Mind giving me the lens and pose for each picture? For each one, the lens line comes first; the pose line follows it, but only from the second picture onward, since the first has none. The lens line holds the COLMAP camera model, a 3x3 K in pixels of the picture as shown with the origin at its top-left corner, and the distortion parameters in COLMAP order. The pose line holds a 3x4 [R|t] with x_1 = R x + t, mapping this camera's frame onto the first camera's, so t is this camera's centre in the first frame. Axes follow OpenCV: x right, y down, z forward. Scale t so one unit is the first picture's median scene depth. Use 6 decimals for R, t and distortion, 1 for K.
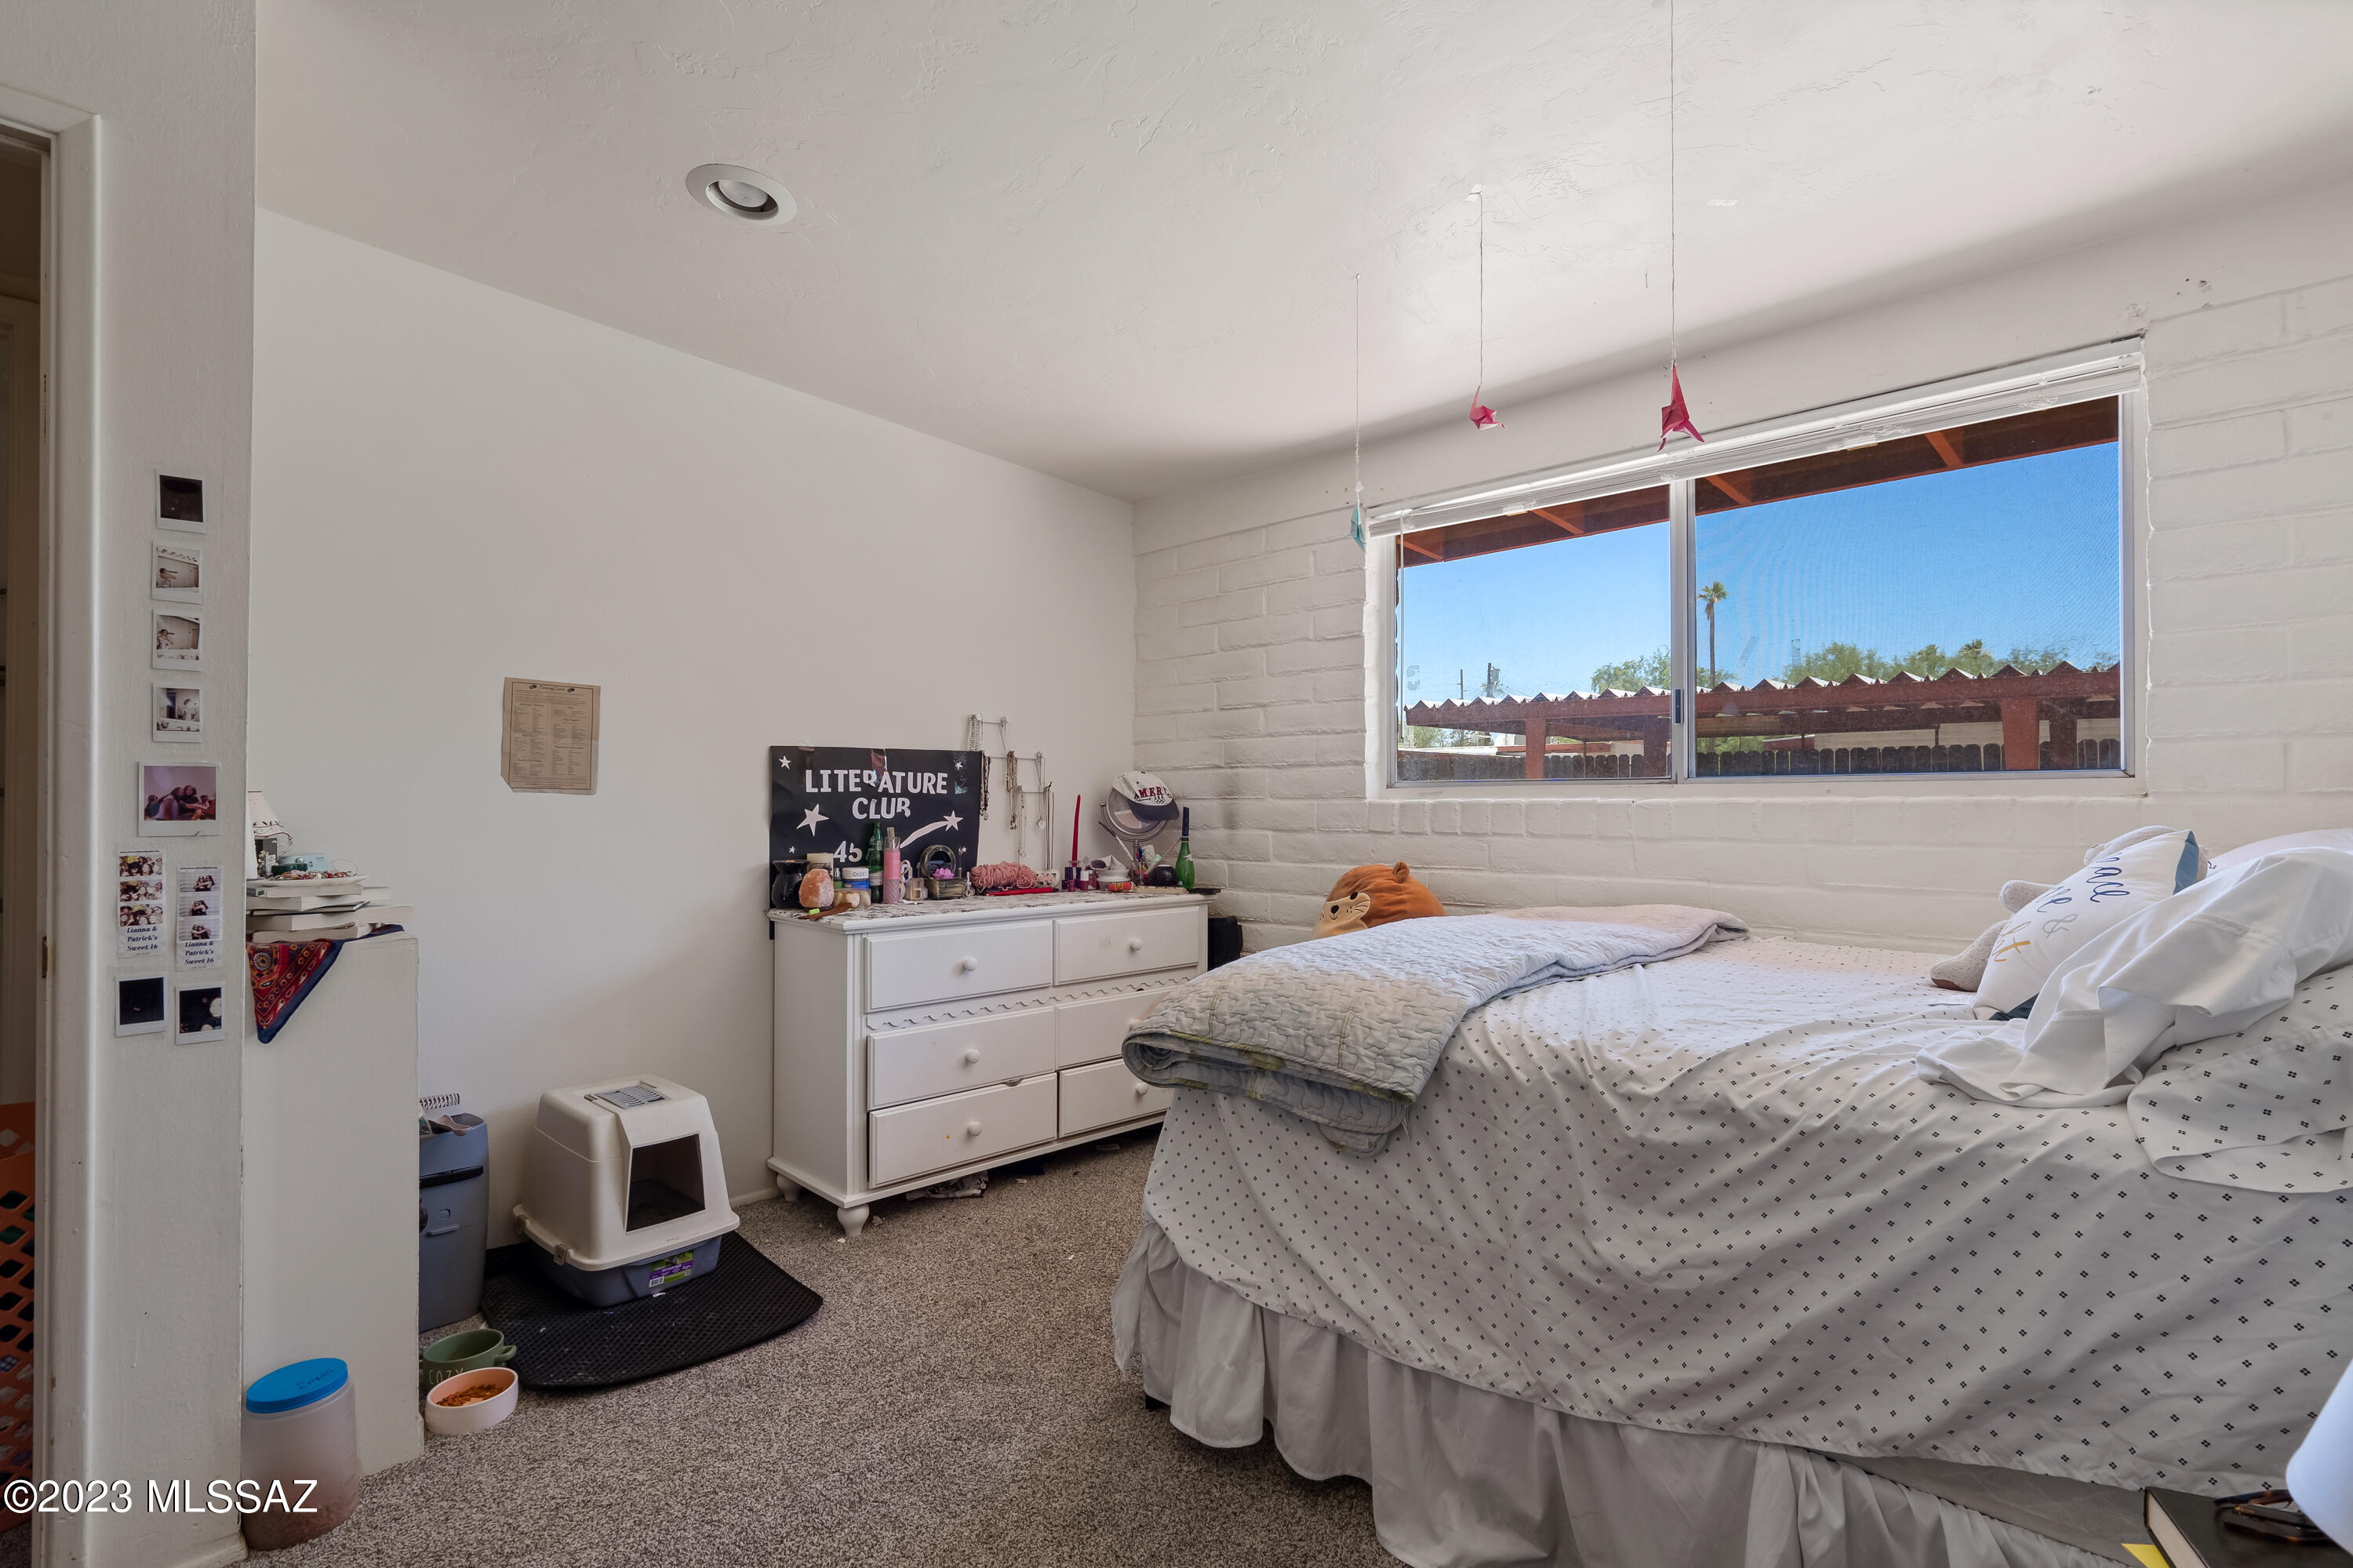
lens RADIAL K [[1096.4, 0, 1261.9], [0, 1096.4, 793.2], [0, 0, 1]] dist [-0.006887, 0.003540]
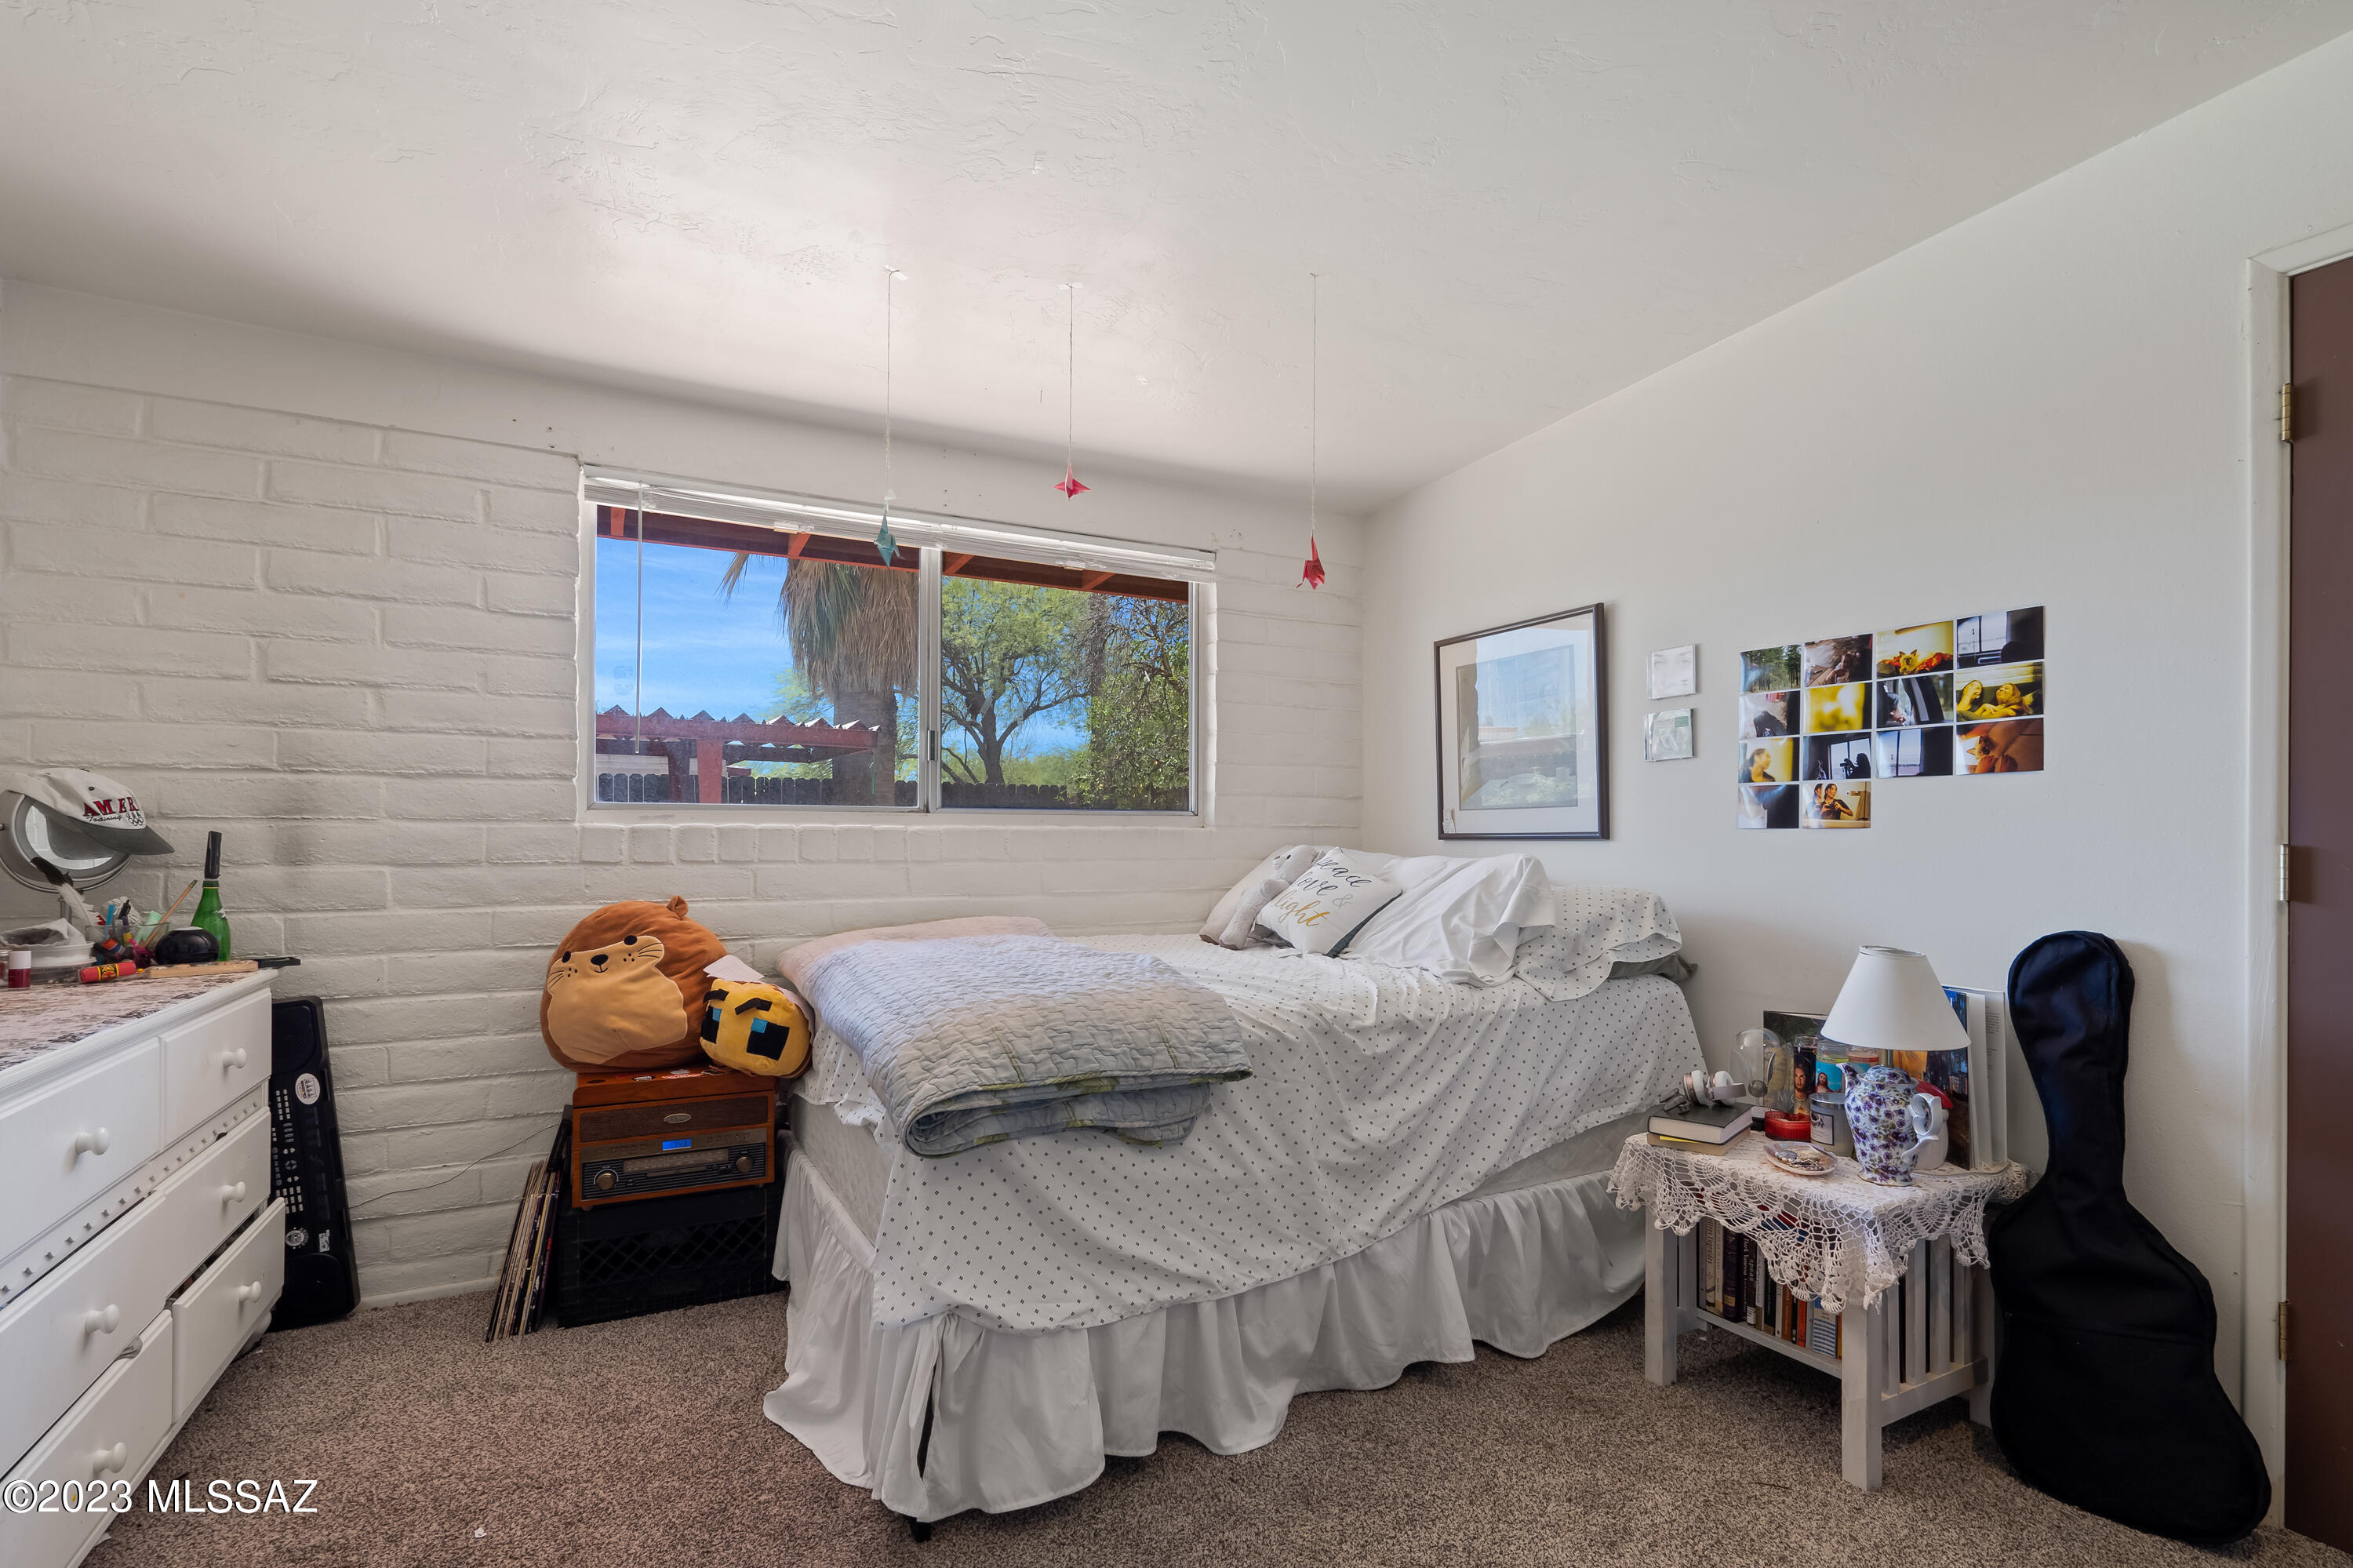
lens RADIAL K [[1096.4, 0, 1122.7], [0, 1096.4, 816.7], [0, 0, 1]] dist [-0.006887, 0.003540]
pose [[0.353857, 0.012365, 0.935218, -0.705246], [-0.015934, 0.999847, -0.007190, 0.000860], [-0.935164, -0.012358, 0.354000, 0.461247]]
